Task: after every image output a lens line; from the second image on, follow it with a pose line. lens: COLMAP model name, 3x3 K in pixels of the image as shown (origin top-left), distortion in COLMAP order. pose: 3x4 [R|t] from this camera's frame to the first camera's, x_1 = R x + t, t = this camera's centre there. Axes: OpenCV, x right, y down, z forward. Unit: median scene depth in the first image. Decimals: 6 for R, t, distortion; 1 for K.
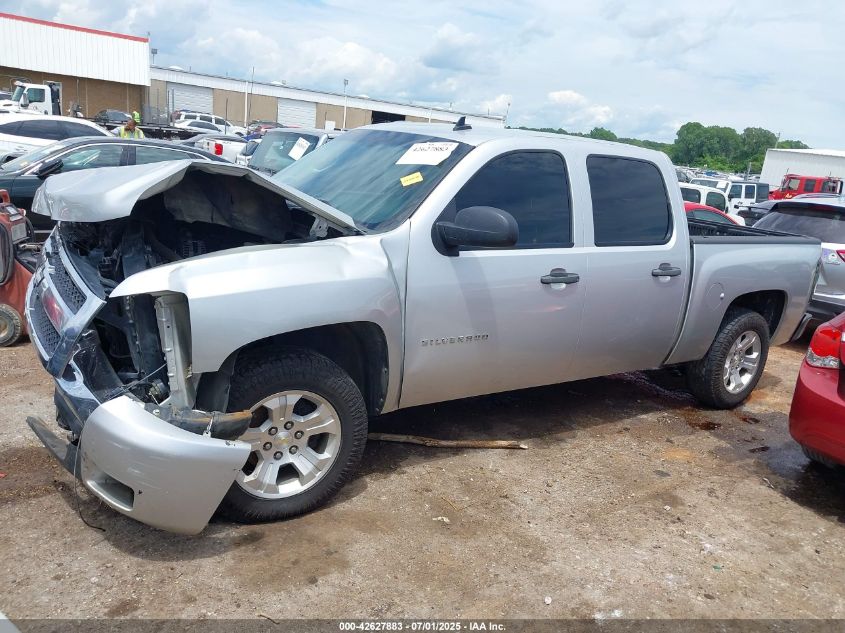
lens RADIAL K [[711.2, 0, 441.2], [0, 711.2, 345.2], [0, 0, 1]] dist [0.105718, -0.213959]
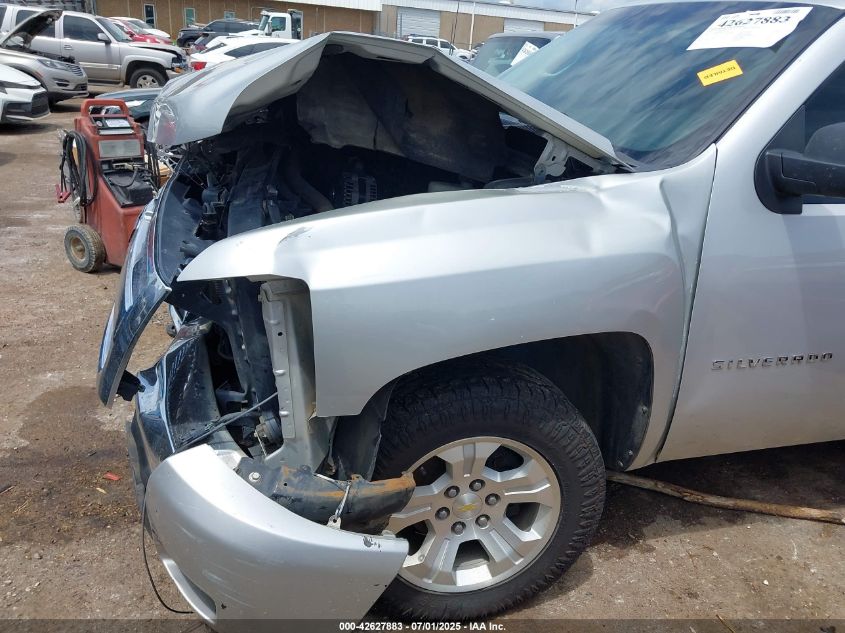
lens RADIAL K [[711.2, 0, 441.2], [0, 711.2, 345.2], [0, 0, 1]] dist [0.105718, -0.213959]
pose [[0.956888, 0.087311, -0.277023, -0.082424], [-0.061160, 0.992934, 0.101691, -0.068694], [0.283944, -0.080364, 0.955467, 0.411812]]
